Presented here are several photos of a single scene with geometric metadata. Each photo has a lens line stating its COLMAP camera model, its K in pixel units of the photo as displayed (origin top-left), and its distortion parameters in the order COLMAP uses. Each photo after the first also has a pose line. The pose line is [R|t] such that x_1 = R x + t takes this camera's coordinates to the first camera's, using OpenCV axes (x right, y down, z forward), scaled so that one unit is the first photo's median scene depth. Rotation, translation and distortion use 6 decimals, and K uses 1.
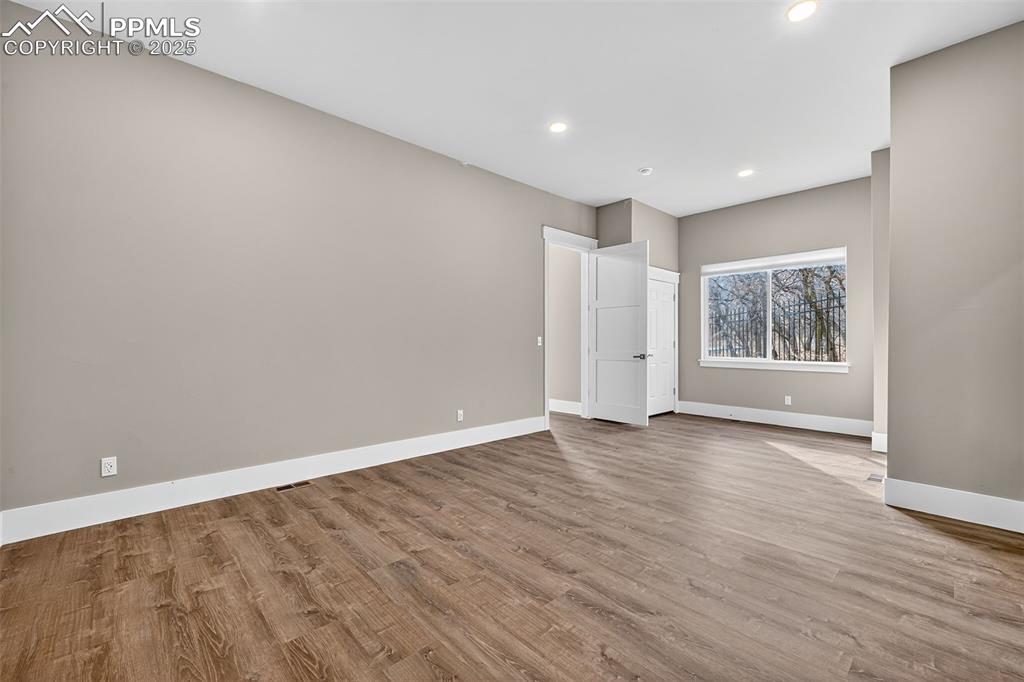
lens RADIAL K [[423.5, 0, 511.8], [0, 423.5, 339.9], [0, 0, 1]] dist [-0.002141, 0.000056]
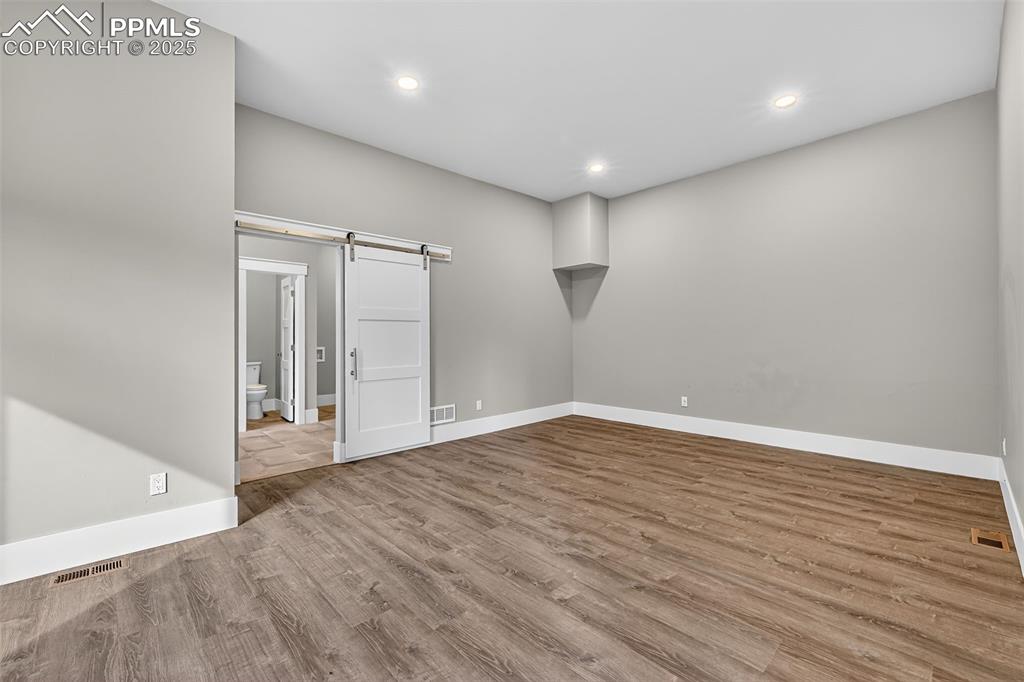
lens RADIAL K [[423.5, 0, 512.1], [0, 423.5, 338.5], [0, 0, 1]] dist [-0.002141, 0.000056]
pose [[-0.999958, 0.008659, -0.003012, 0.347125], [0.008660, 0.999962, -0.000453, 0.003257], [0.003008, -0.000479, -0.999995, 2.082297]]
